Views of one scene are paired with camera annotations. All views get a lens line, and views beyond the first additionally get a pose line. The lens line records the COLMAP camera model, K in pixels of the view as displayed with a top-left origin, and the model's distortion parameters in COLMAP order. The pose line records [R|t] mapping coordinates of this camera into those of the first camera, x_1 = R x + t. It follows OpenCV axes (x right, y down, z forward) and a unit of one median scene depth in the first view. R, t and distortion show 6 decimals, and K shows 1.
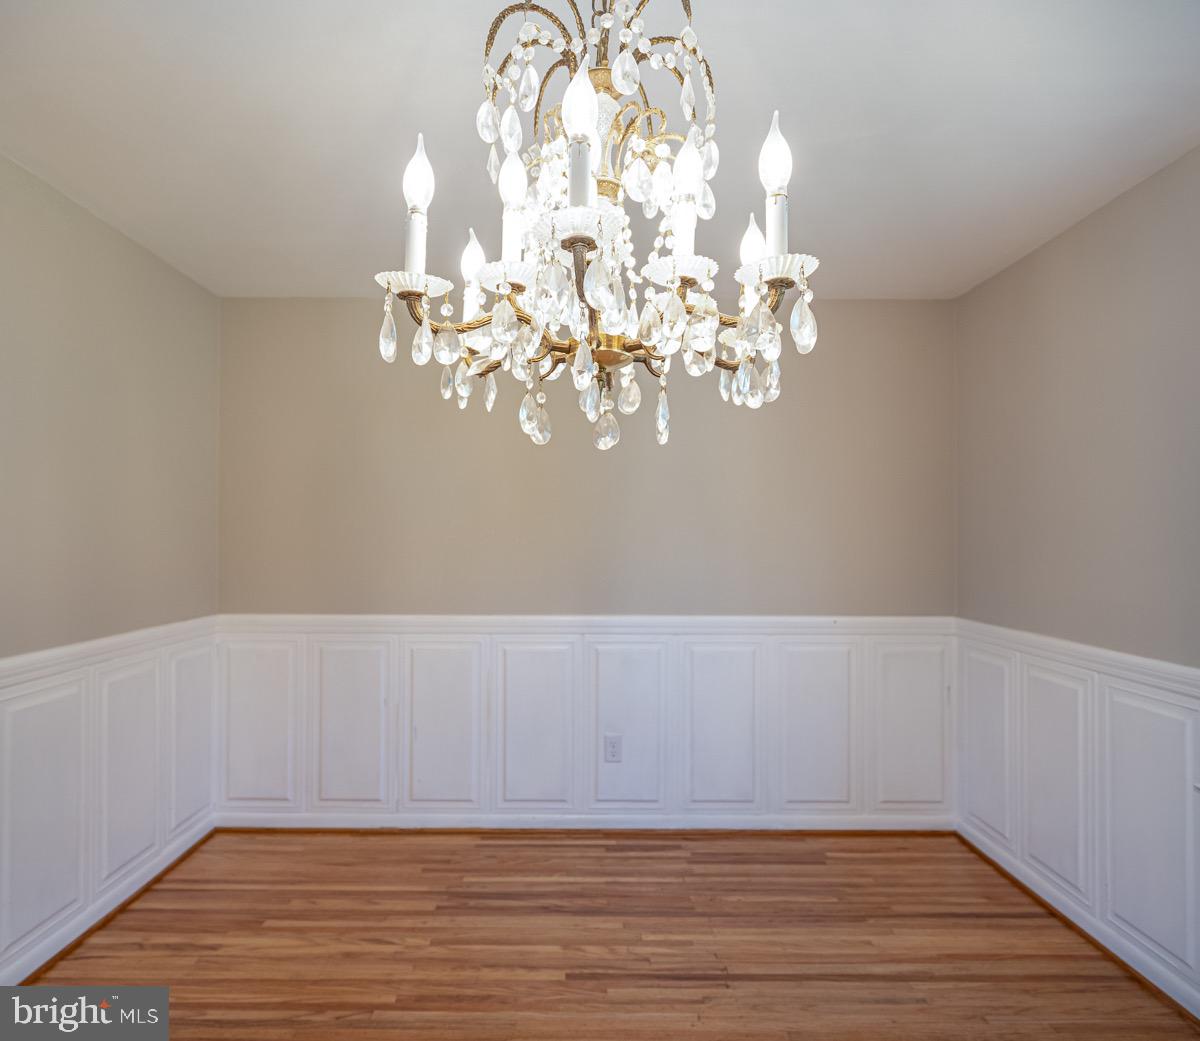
lens RADIAL K [[730.0, 0, 582.8], [0, 730.0, 531.5], [0, 0, 1]] dist [-0.005302, 0.005979]
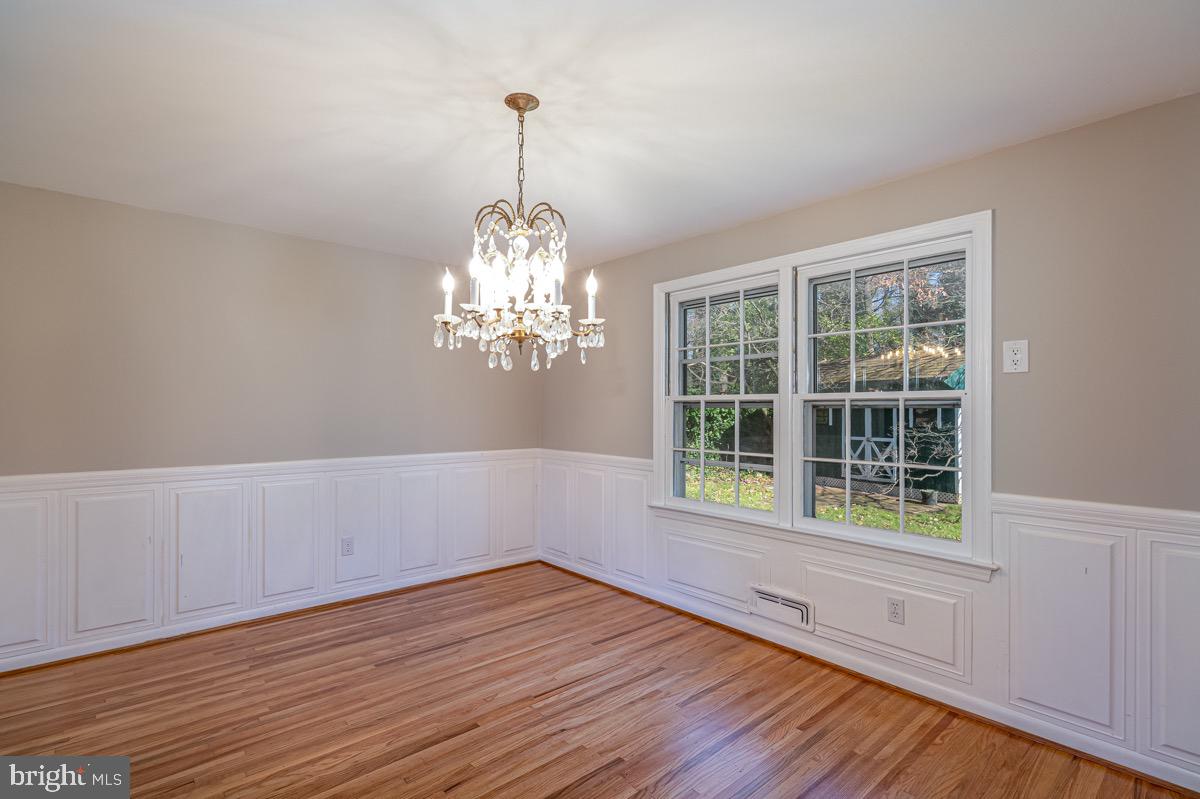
lens RADIAL K [[546.7, 0, 607.6], [0, 546.7, 407.0], [0, 0, 1]] dist [-0.008228, 0.004412]
pose [[0.755868, 0.001972, 0.654721, -0.347962], [-0.008290, 0.999944, 0.006558, -0.001387], [-0.654671, -0.010385, 0.755842, -0.234342]]
